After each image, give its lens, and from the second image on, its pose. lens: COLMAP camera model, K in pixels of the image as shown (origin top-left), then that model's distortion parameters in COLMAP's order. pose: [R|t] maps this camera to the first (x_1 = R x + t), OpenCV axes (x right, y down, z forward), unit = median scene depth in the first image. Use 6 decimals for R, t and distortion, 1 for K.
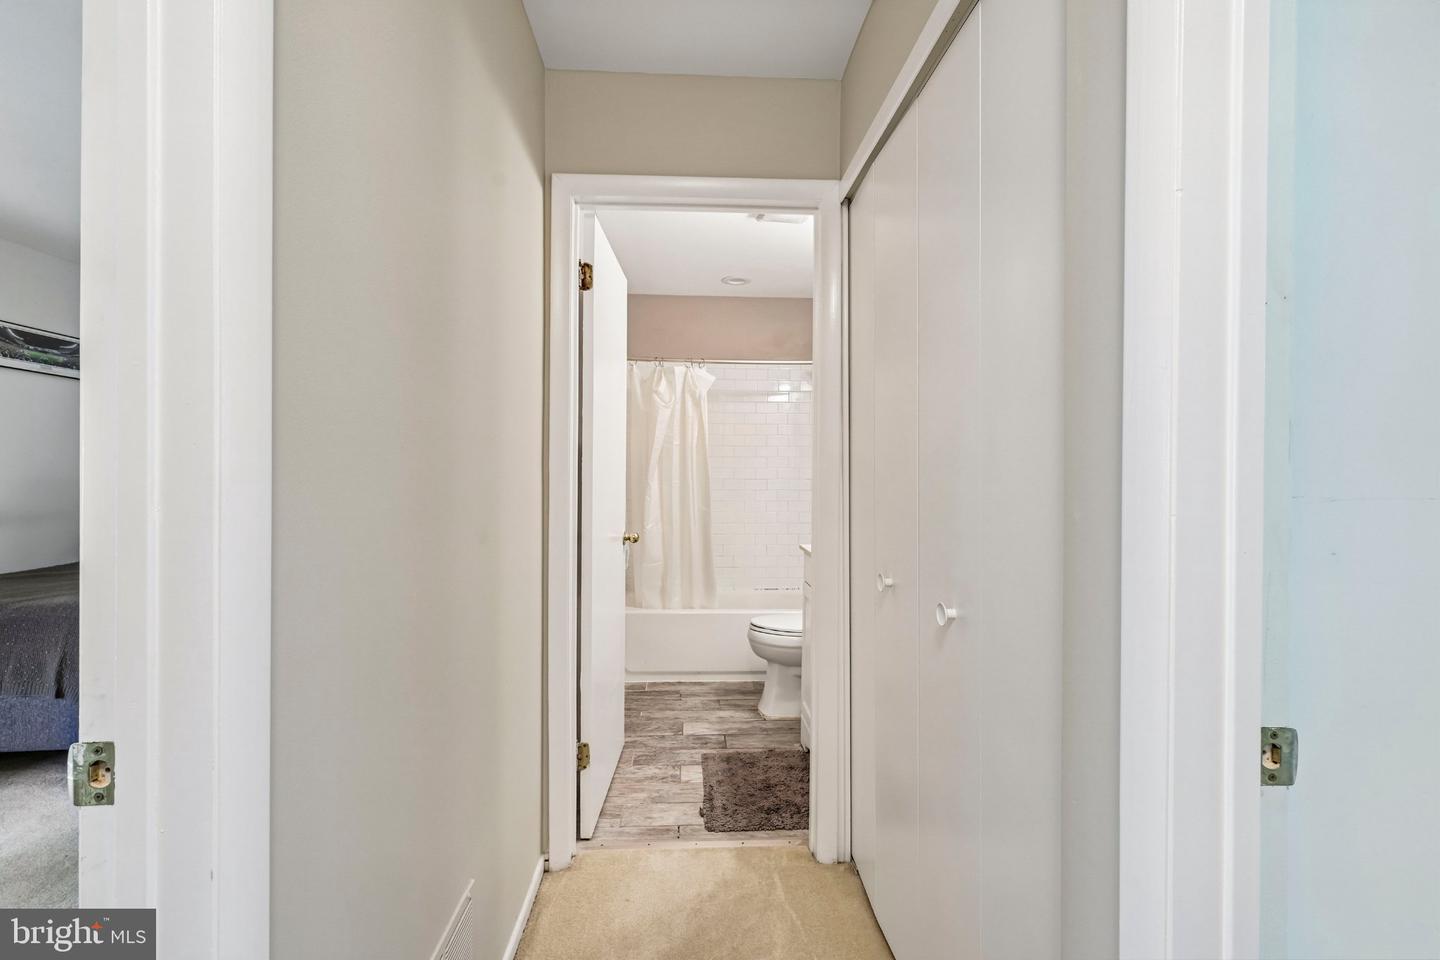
lens RADIAL K [[672.3, 0, 718.8], [0, 672.3, 478.5], [0, 0, 1]] dist [-0.004707, 0.004707]
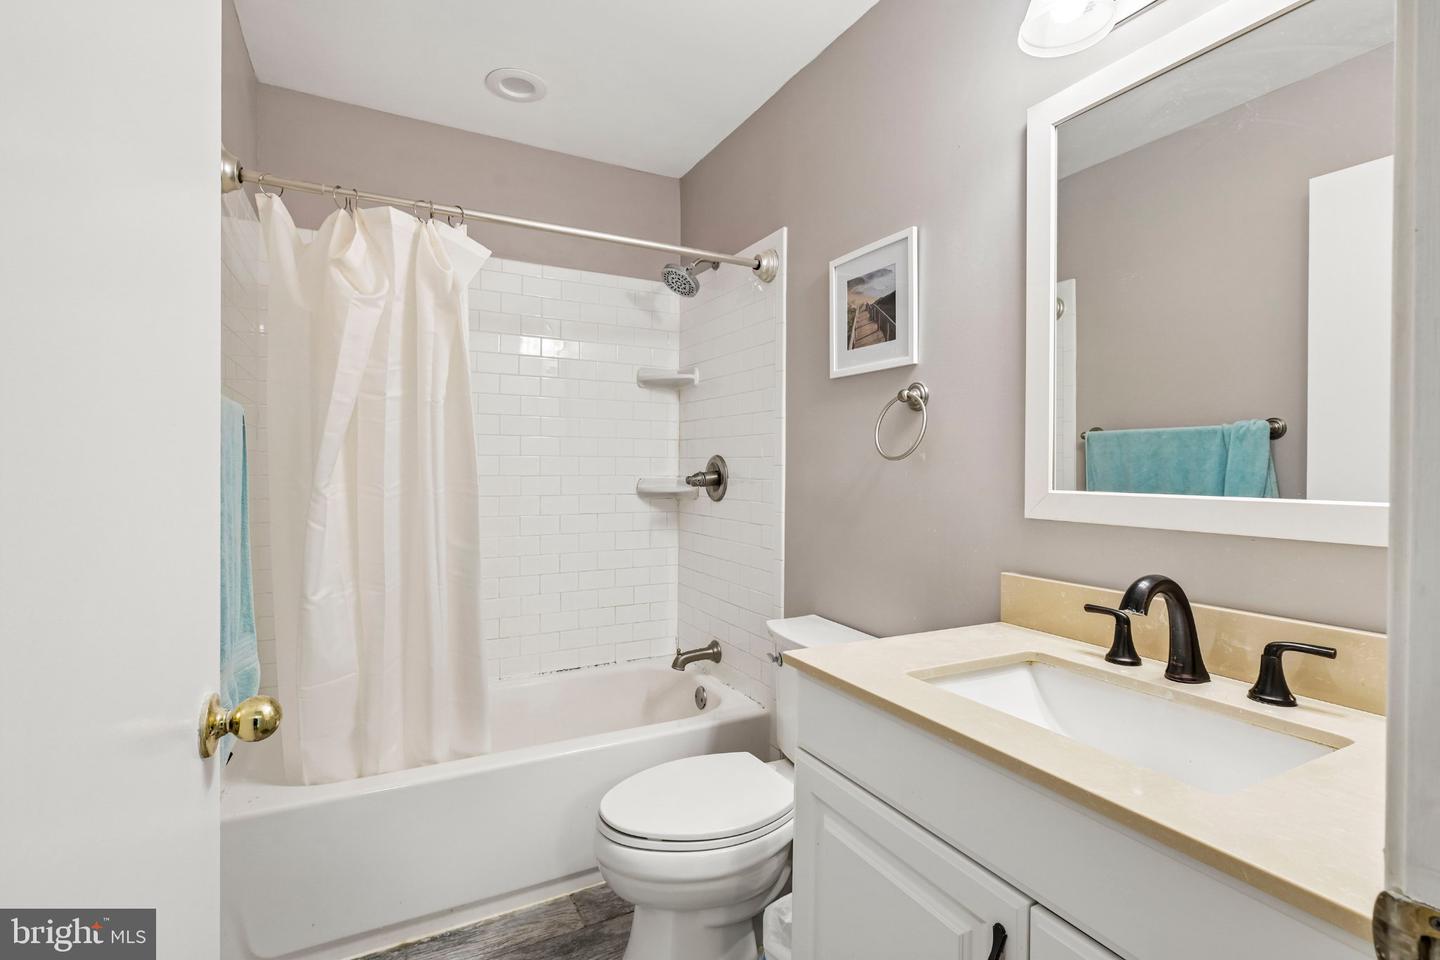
lens RADIAL K [[672.3, 0, 724.0], [0, 672.3, 474.4], [0, 0, 1]] dist [-0.004707, 0.004707]
pose [[0.903624, -0.005106, 0.428297, -0.056864], [0.003510, 0.999984, 0.004516, -0.002864], [-0.428313, -0.002578, 0.903627, 0.528418]]
